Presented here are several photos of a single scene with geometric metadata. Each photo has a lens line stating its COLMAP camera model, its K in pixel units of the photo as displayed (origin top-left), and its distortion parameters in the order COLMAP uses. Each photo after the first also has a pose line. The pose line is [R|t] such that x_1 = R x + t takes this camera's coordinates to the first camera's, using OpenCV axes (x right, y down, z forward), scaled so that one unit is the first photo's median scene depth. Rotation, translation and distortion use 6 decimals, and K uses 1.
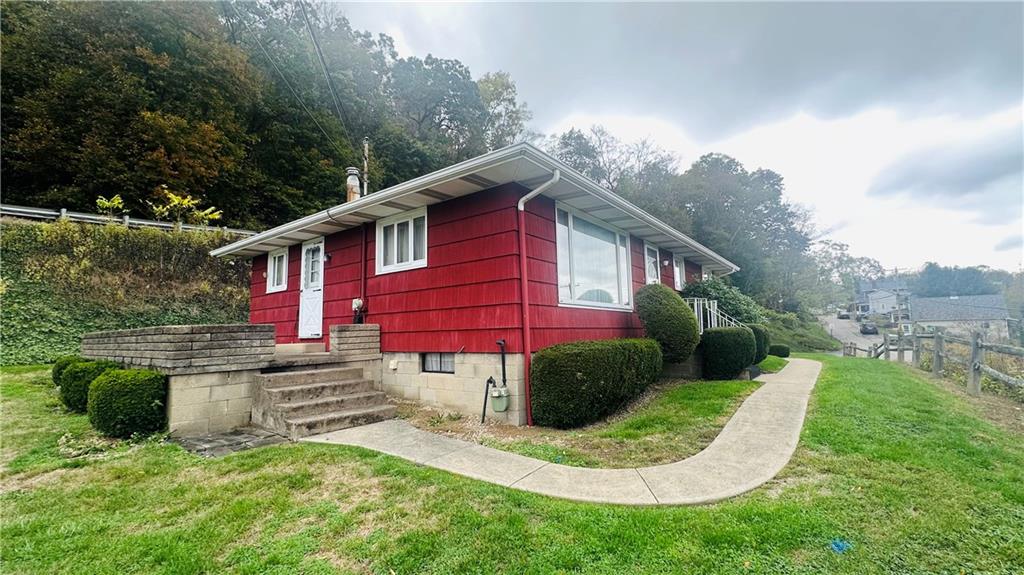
lens RADIAL K [[431.1, 0, 515.1], [0, 431.1, 289.1], [0, 0, 1]] dist [0.002240, 0.000087]
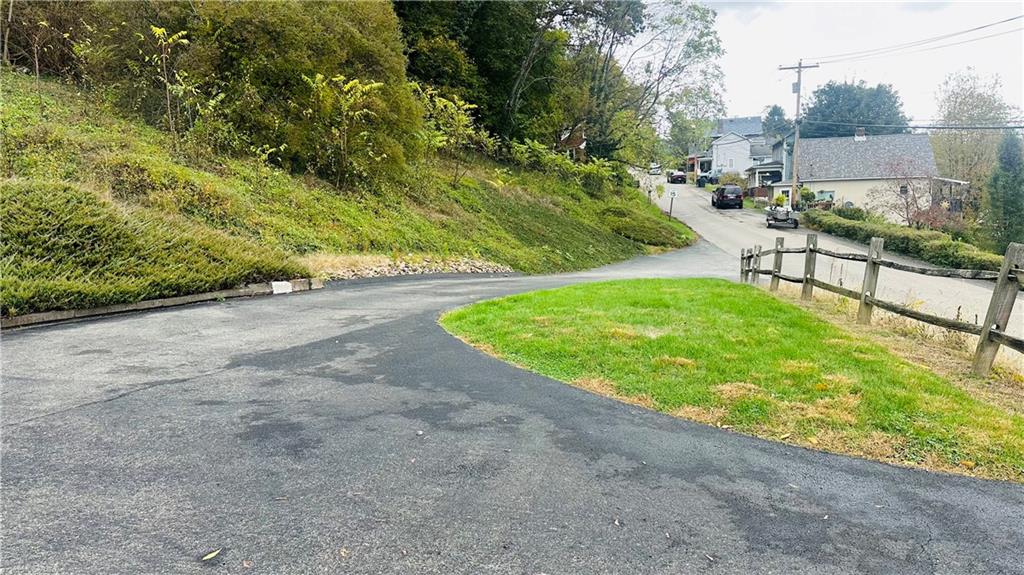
lens RADIAL K [[714.6, 0, 512.0], [0, 714.6, 287.5], [0, 0, 1]] dist [0.089811, -0.108838]
pose [[0.899828, -0.054412, 0.432838, 1.667009], [-0.034524, 0.980197, 0.194991, 0.297060], [-0.434876, -0.190402, 0.880131, 2.638203]]
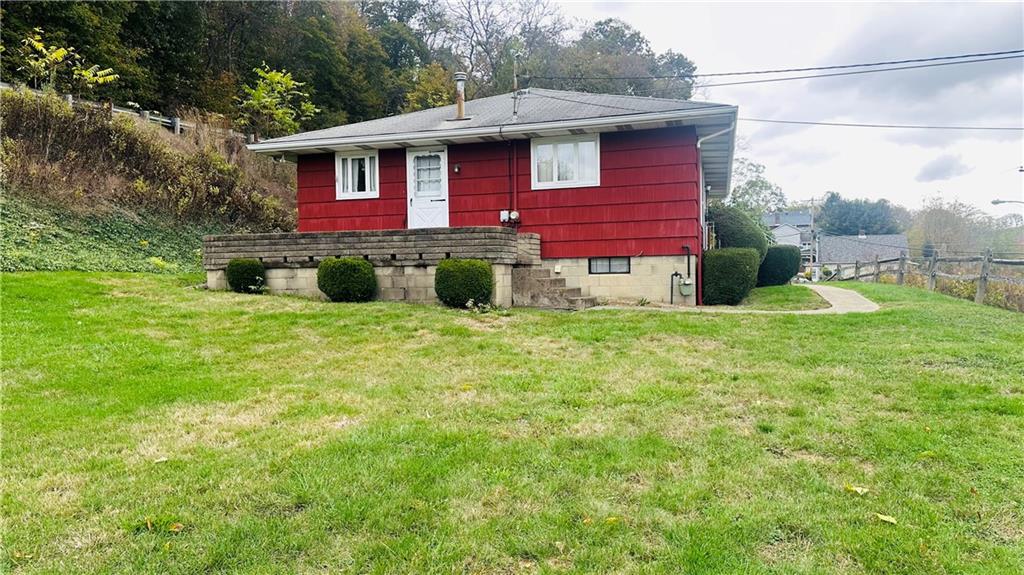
lens RADIAL K [[714.6, 0, 512.0], [0, 714.6, 287.5], [0, 0, 1]] dist [0.089811, -0.108838]
pose [[0.935080, 0.002955, 0.354424, -0.917740], [-0.041217, 0.994087, 0.100455, 0.031255], [-0.352032, -0.108542, 0.929673, -0.637409]]
